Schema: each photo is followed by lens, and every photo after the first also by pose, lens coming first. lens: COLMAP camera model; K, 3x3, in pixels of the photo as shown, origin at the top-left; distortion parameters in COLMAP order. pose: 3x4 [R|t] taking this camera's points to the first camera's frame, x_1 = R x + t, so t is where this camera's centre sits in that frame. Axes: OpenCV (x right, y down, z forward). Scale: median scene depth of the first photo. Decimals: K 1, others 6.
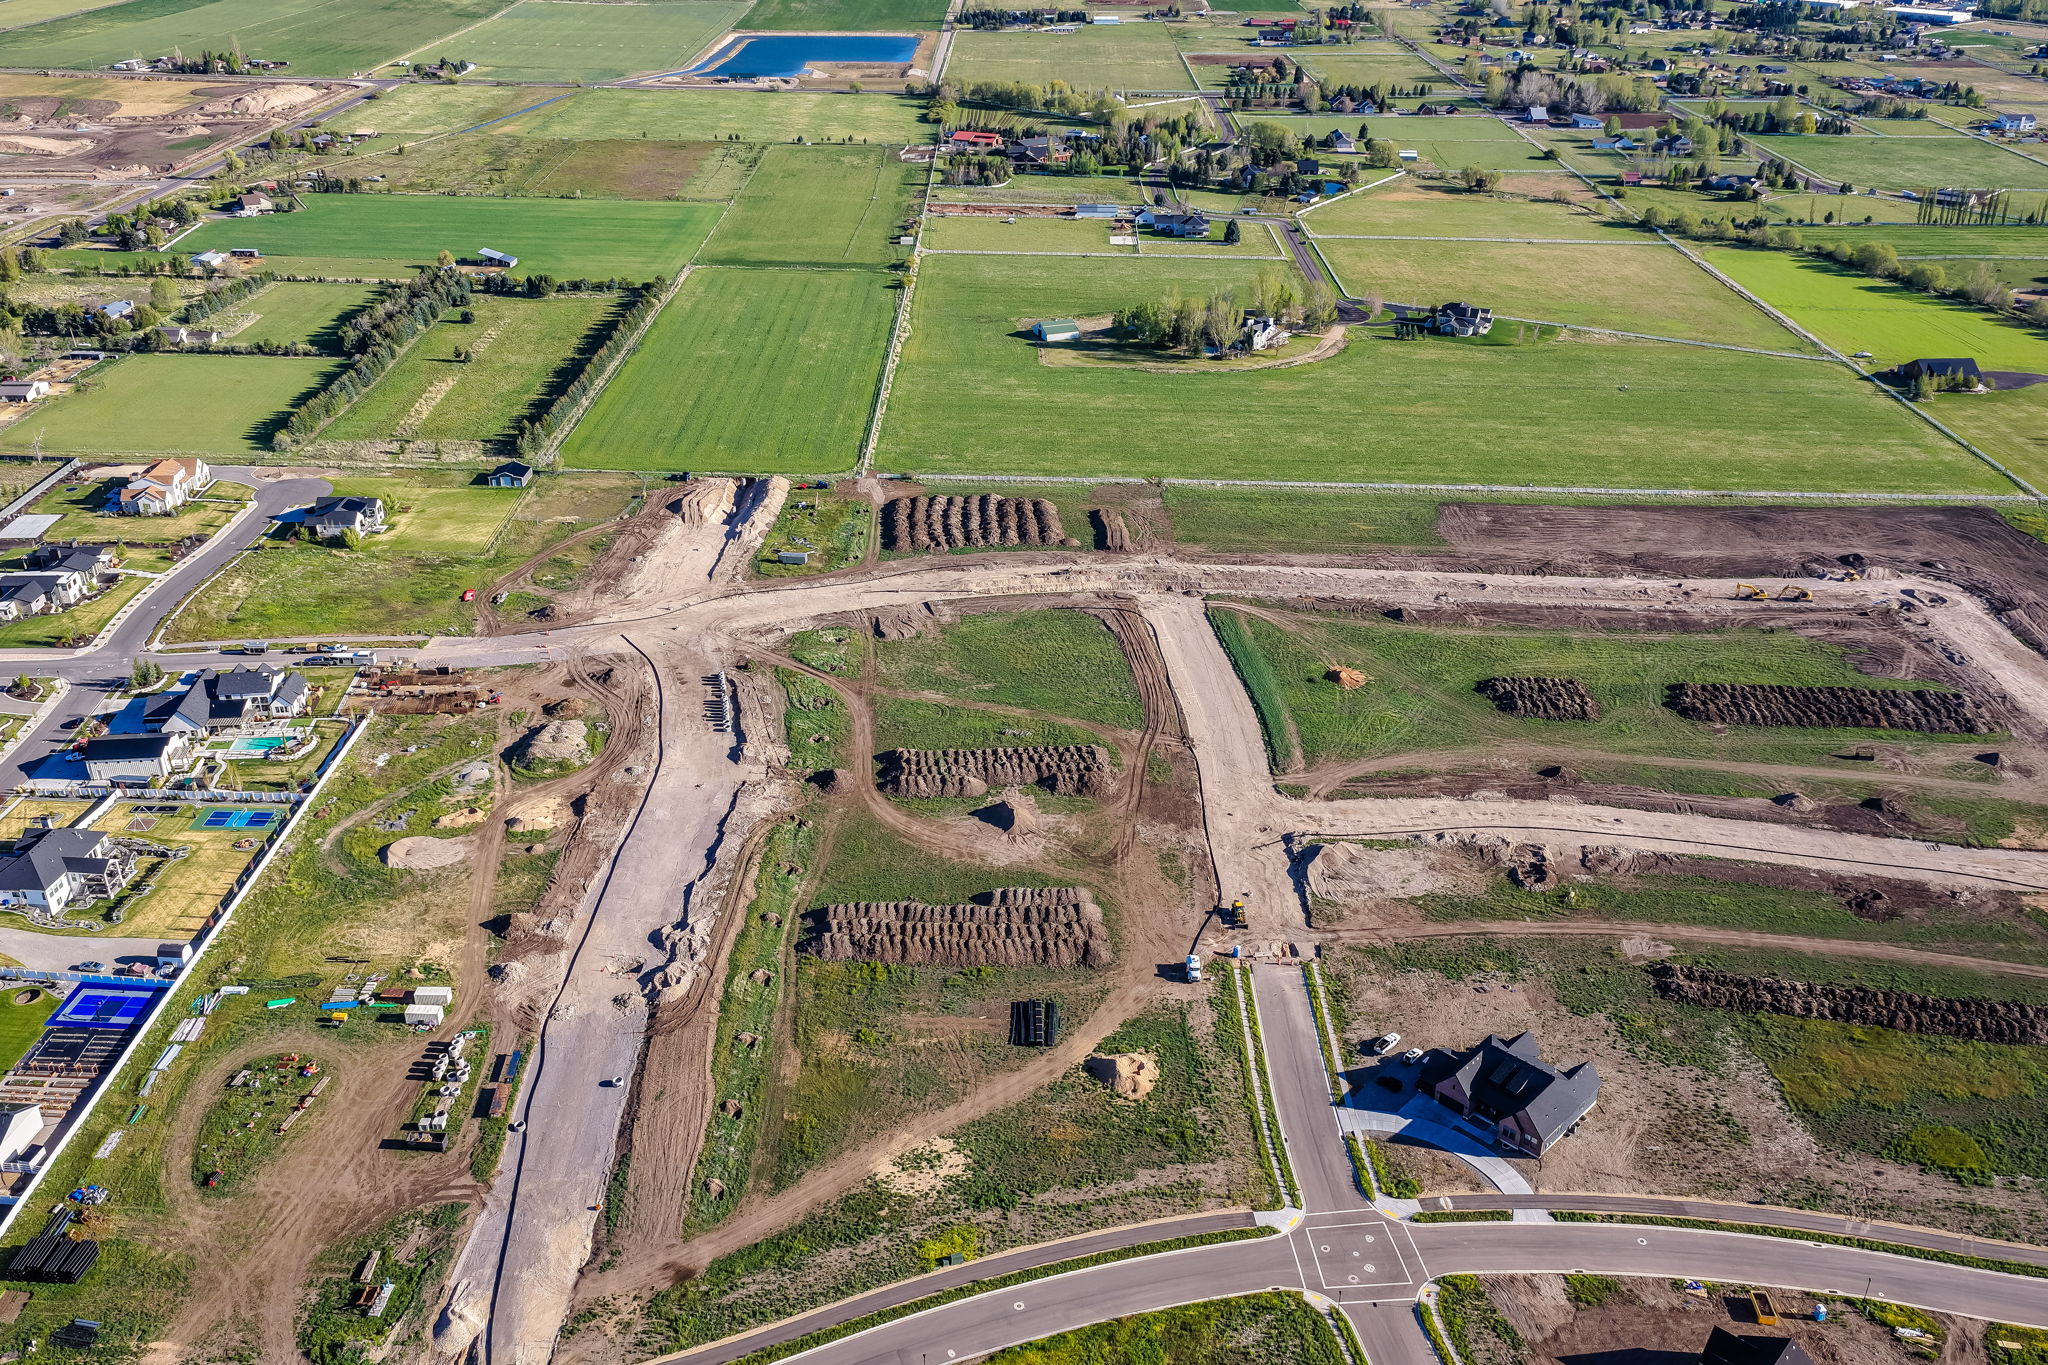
lens RADIAL K [[1733.1, 0, 1024.0], [0, 1733.1, 682.5], [0, 0, 1]] dist [-0.019483, 0.059209]
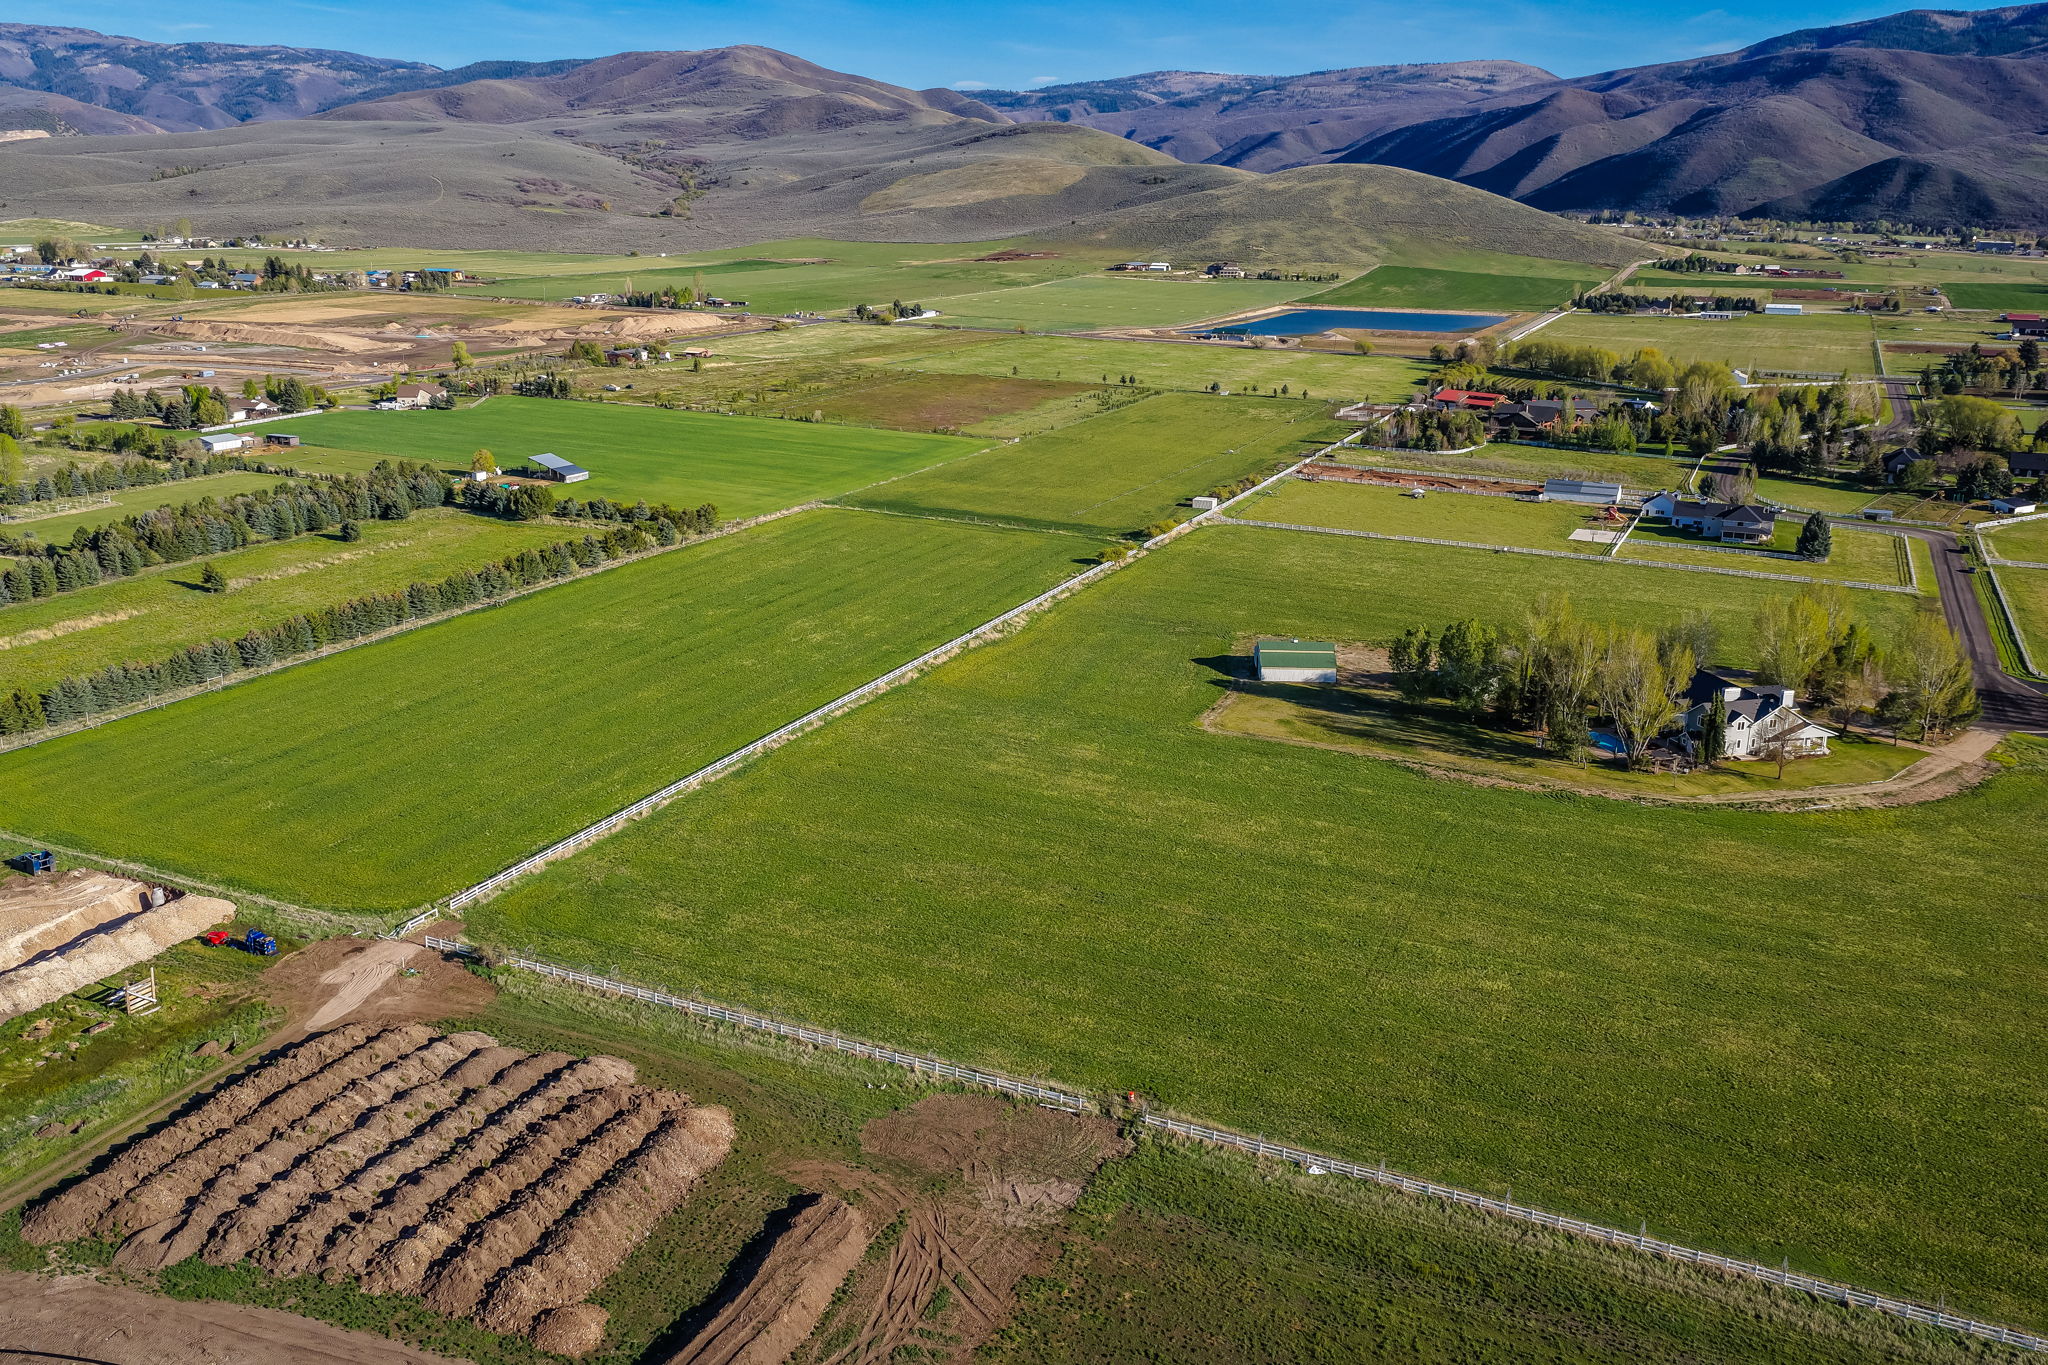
lens RADIAL K [[1743.9, 0, 1024.0], [0, 1743.9, 682.5], [0, 0, 1]] dist [-0.100572, 0.144827]
pose [[0.907110, 0.117036, -0.404294, 0.142429], [-0.196575, 0.967167, -0.161076, -0.110200], [0.372168, 0.225588, 0.900334, 0.561980]]
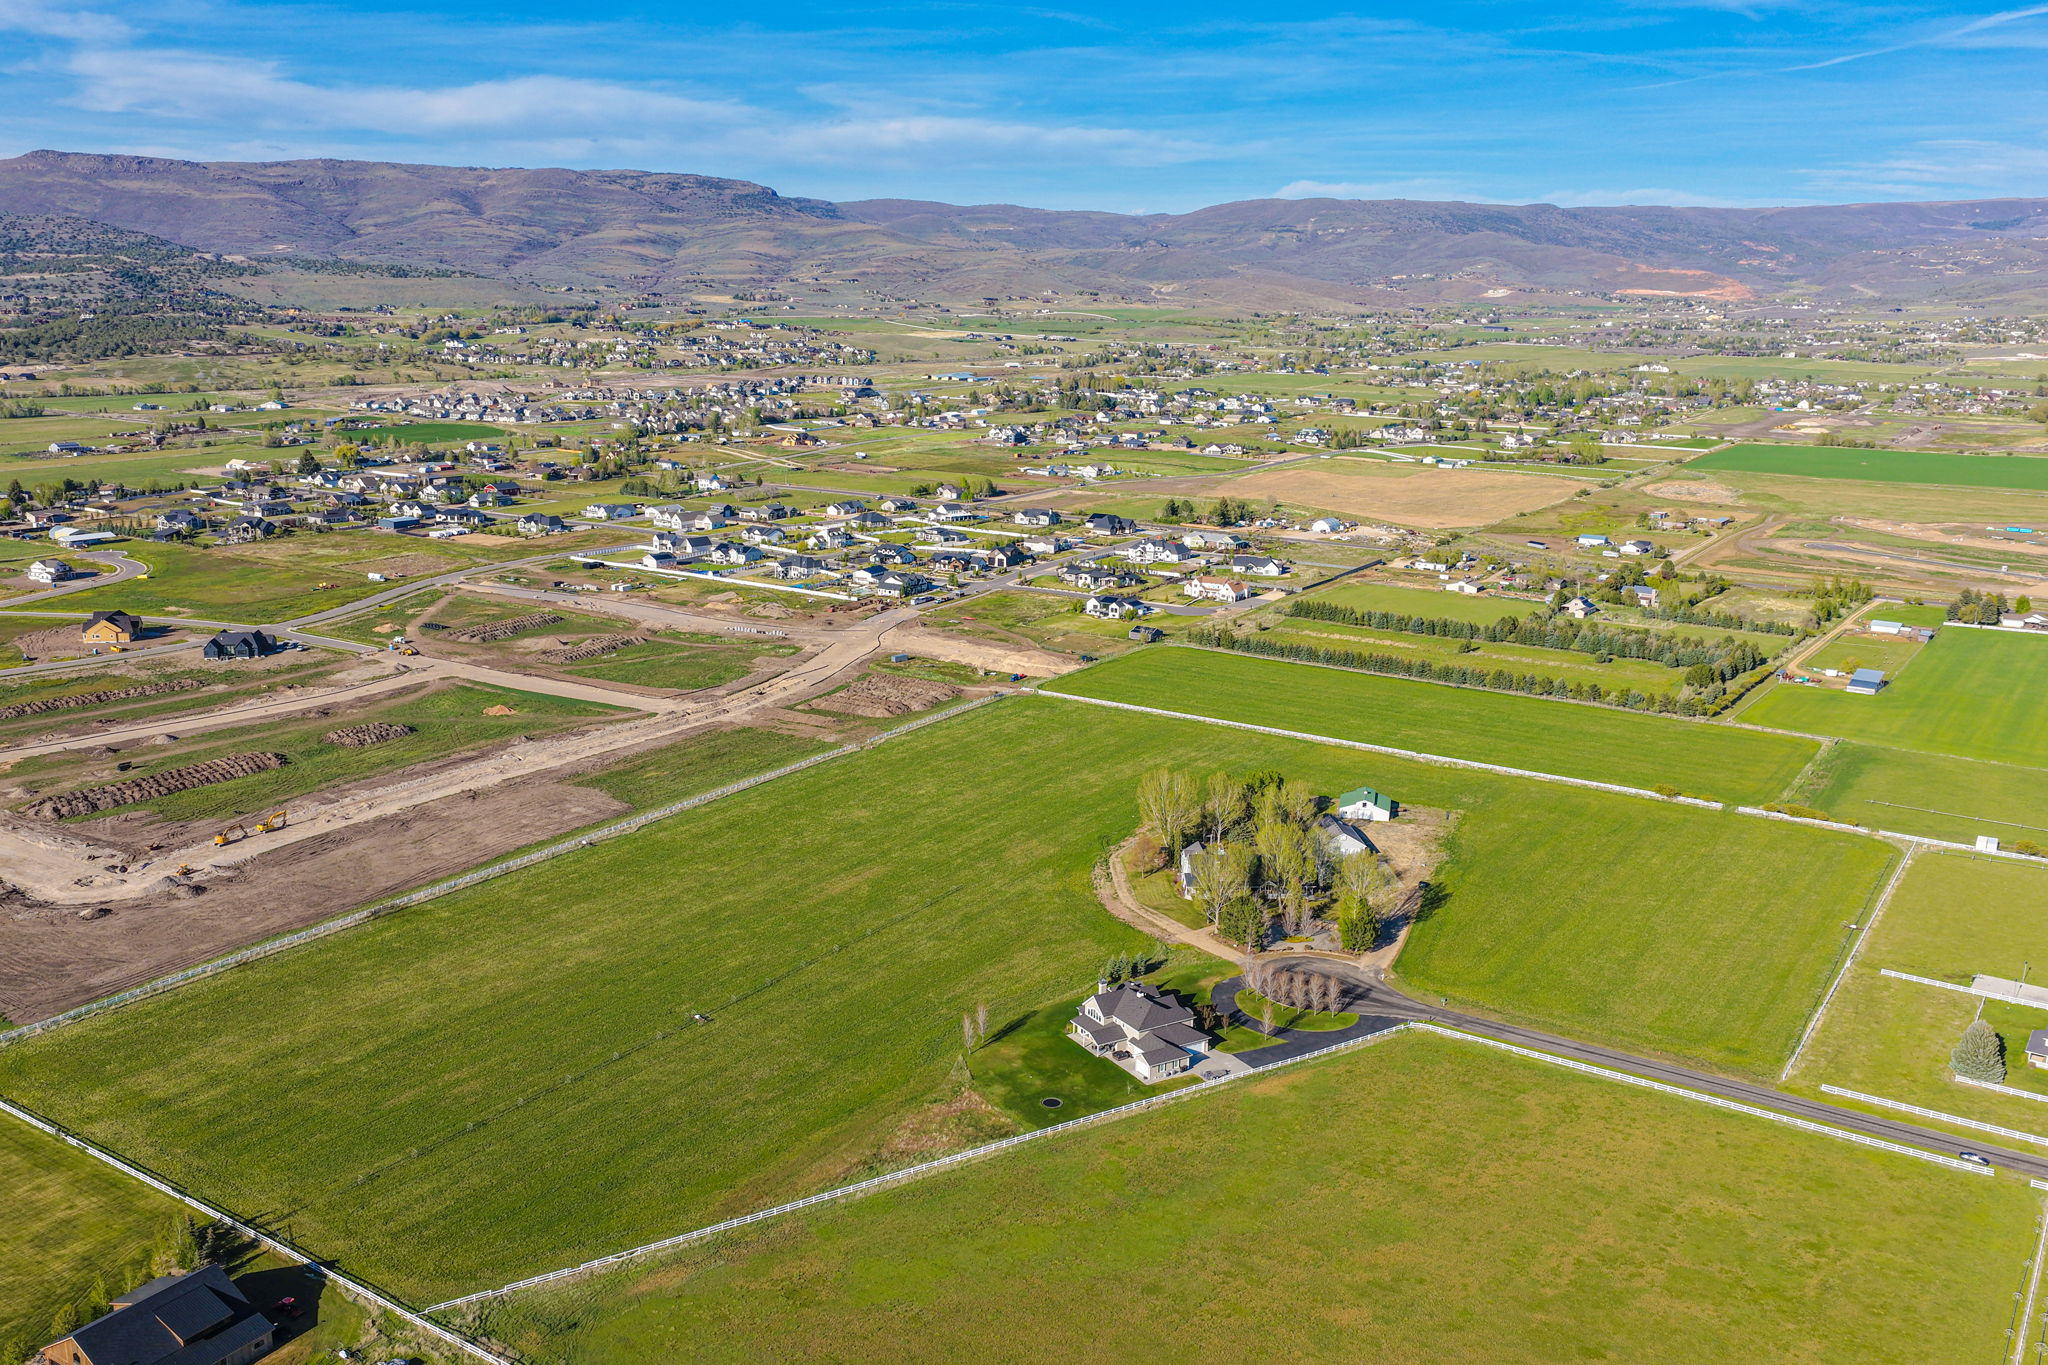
lens RADIAL K [[1733.1, 0, 1024.0], [0, 1733.1, 682.5], [0, 0, 1]] dist [-0.019483, 0.059209]
pose [[-0.560133, 0.176989, -0.809275, 0.682681], [-0.399636, 0.797984, 0.451124, -0.521361], [0.725632, 0.576105, -0.376246, 1.154844]]
